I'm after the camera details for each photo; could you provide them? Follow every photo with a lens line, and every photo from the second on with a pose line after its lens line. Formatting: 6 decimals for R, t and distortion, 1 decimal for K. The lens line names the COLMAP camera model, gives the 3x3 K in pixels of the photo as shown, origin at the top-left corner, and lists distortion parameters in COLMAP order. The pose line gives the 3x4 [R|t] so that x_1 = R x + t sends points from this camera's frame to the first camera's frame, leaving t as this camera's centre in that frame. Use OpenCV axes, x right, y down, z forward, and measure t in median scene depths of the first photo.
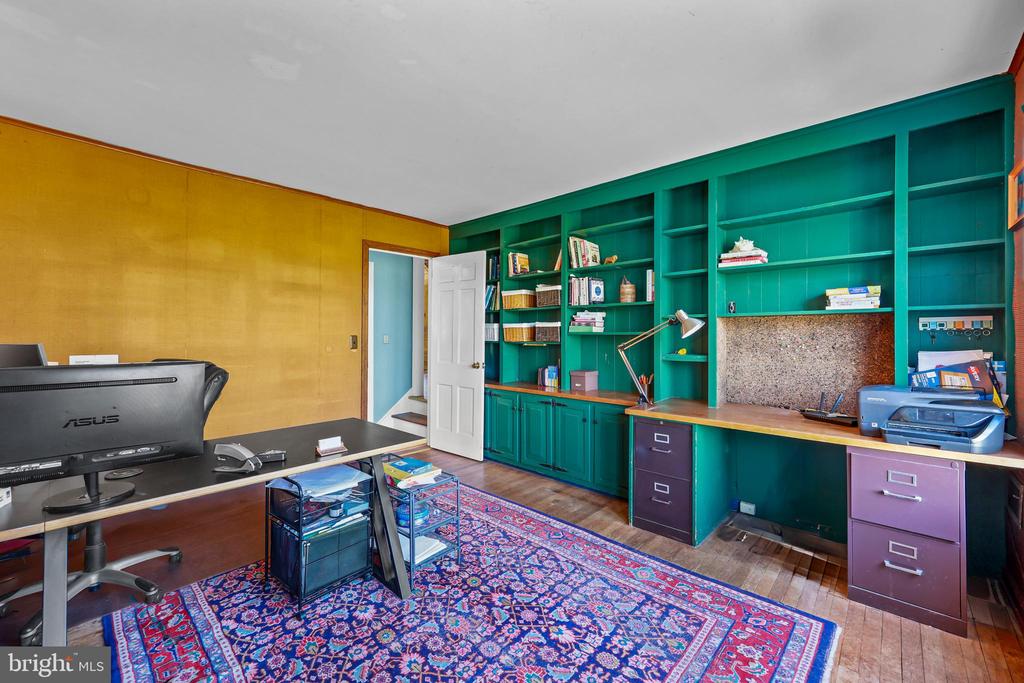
lens RADIAL K [[414.7, 0, 510.8], [0, 414.7, 336.3], [0, 0, 1]] dist [0.001357, -0.000403]
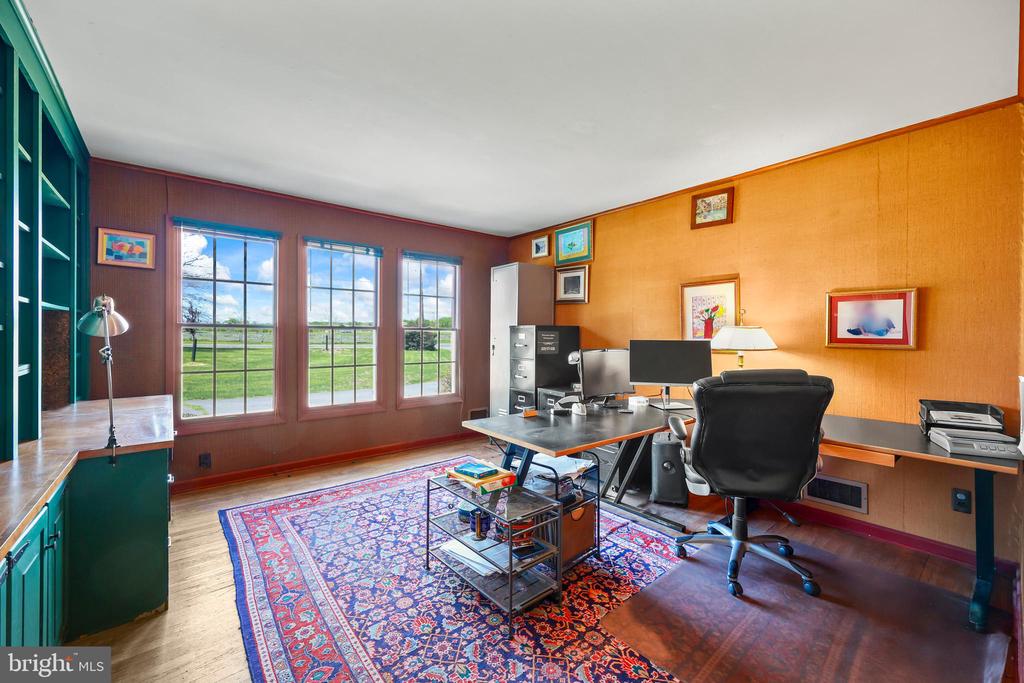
lens RADIAL K [[414.7, 0, 513.0], [0, 414.7, 337.2], [0, 0, 1]] dist [0.001357, -0.000403]
pose [[-0.991721, -0.007067, 0.128218, -0.507119], [-0.006301, 0.999960, 0.006384, -0.006628], [-0.128258, 0.005524, -0.991725, 2.200308]]
